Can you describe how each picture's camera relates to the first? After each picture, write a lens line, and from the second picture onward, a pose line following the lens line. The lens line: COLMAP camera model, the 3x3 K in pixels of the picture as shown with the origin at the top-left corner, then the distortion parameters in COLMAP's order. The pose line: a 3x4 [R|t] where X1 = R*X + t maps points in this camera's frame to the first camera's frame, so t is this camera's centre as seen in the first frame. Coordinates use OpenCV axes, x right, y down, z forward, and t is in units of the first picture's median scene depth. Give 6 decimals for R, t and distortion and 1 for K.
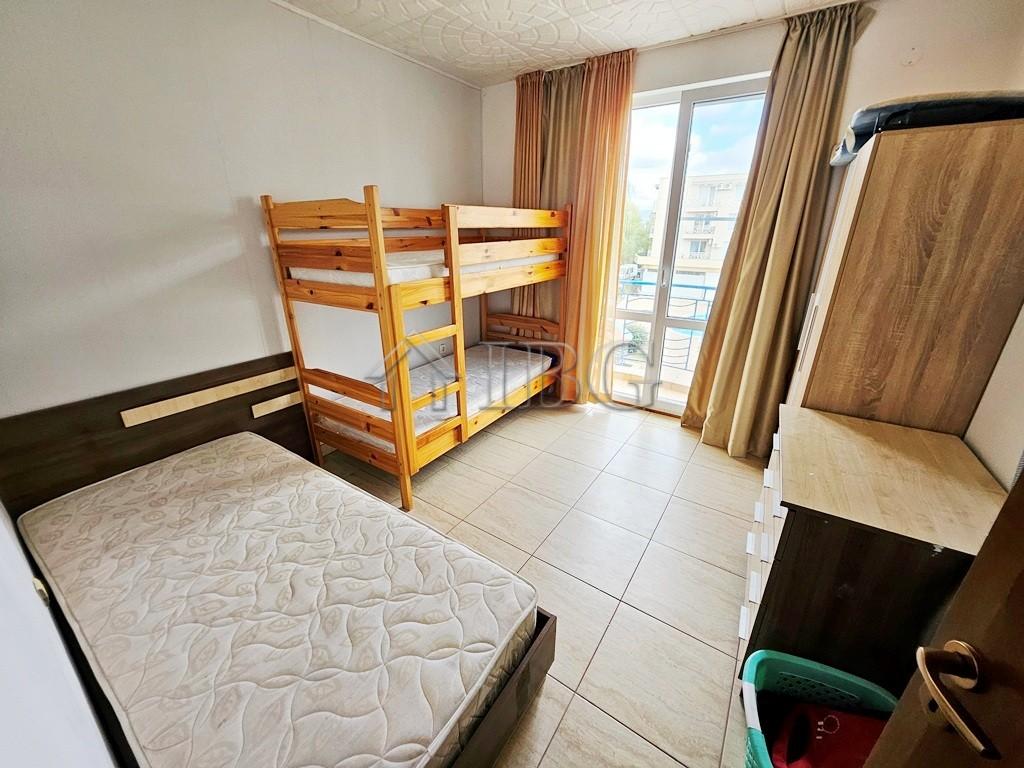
lens RADIAL K [[403.7, 0, 509.0], [0, 403.7, 380.0], [0, 0, 1]] dist [-0.002326, -0.000082]
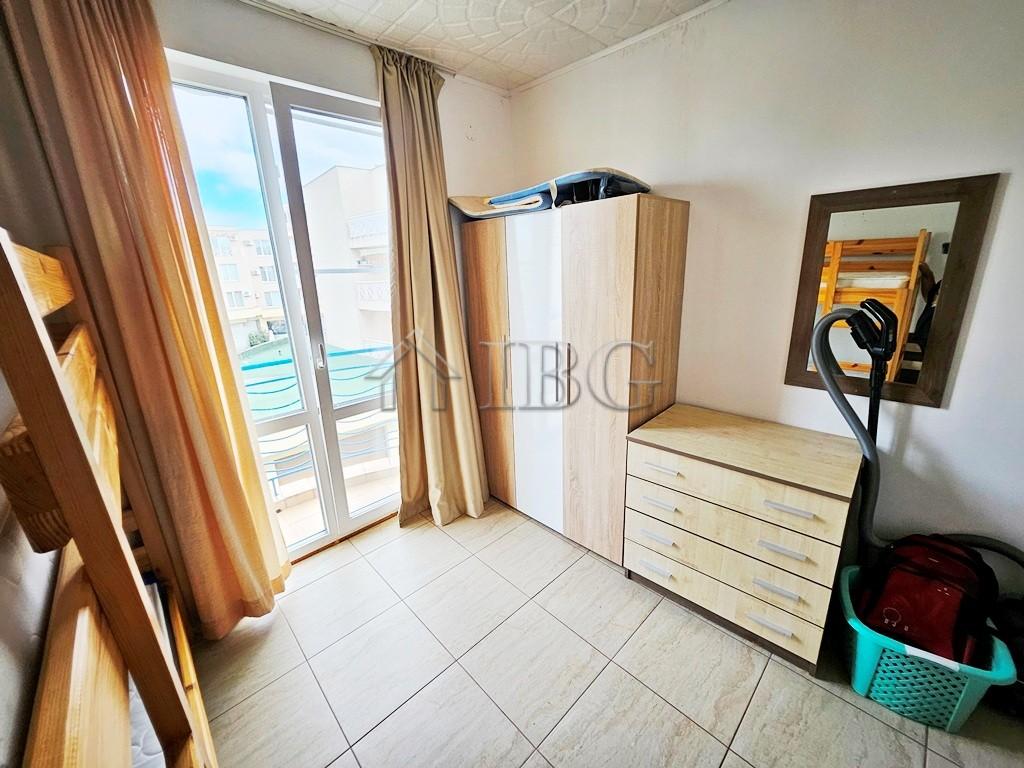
lens RADIAL K [[403.7, 0, 509.0], [0, 403.7, 380.0], [0, 0, 1]] dist [-0.002326, -0.000082]
pose [[0.211358, -0.281965, 0.935854, -0.204009], [0.385068, 0.904069, 0.185423, -0.237677], [-0.898360, 0.321177, 0.299658, 0.567089]]
